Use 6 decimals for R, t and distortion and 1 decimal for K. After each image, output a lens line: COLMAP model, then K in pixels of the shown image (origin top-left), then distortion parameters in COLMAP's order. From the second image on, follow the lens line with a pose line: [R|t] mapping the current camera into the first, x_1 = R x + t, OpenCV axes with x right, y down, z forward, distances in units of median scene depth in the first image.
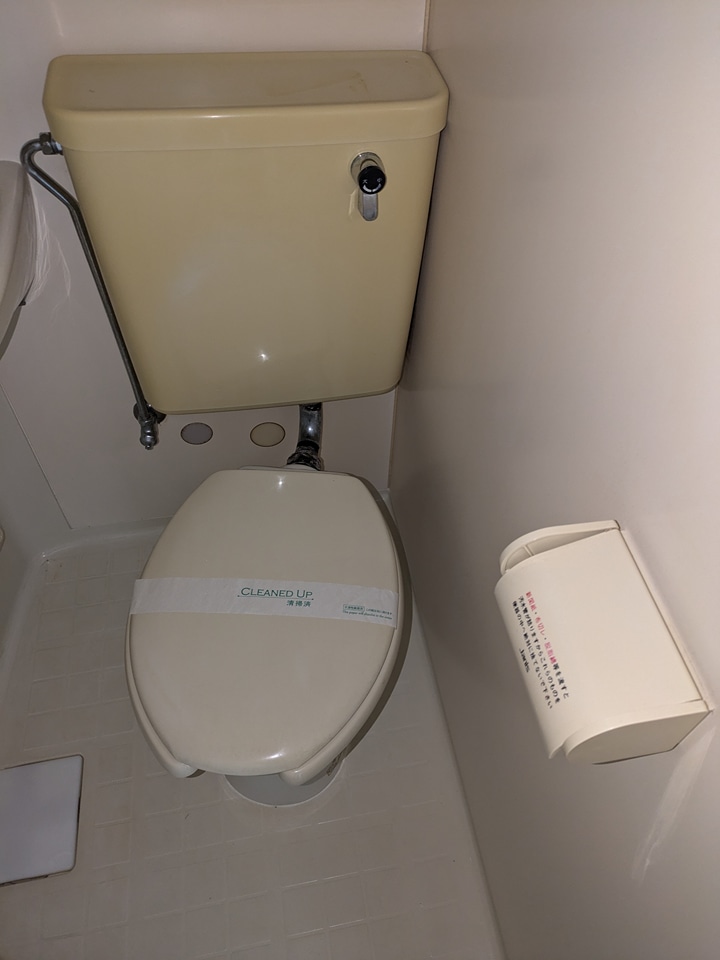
lens RADIAL K [[769.0, 0, 360.0], [0, 769.0, 480.0], [0, 0, 1]] dist [0.004557, 0.003717]
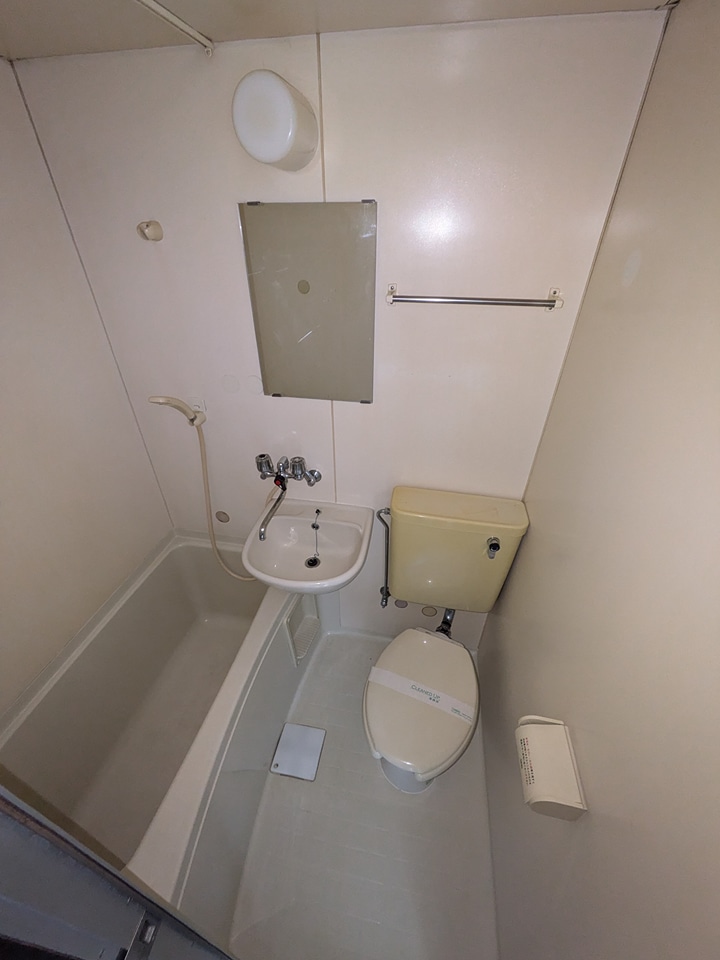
lens RADIAL K [[378.8, 0, 359.9], [0, 378.8, 474.5], [0, 0, 1]] dist [-0.001282, 0.000022]
pose [[0.933516, 0.185829, -0.306619, -0.058812], [-0.274004, 0.921320, -0.275845, -0.102880], [0.231234, 0.341520, 0.910985, -0.399458]]
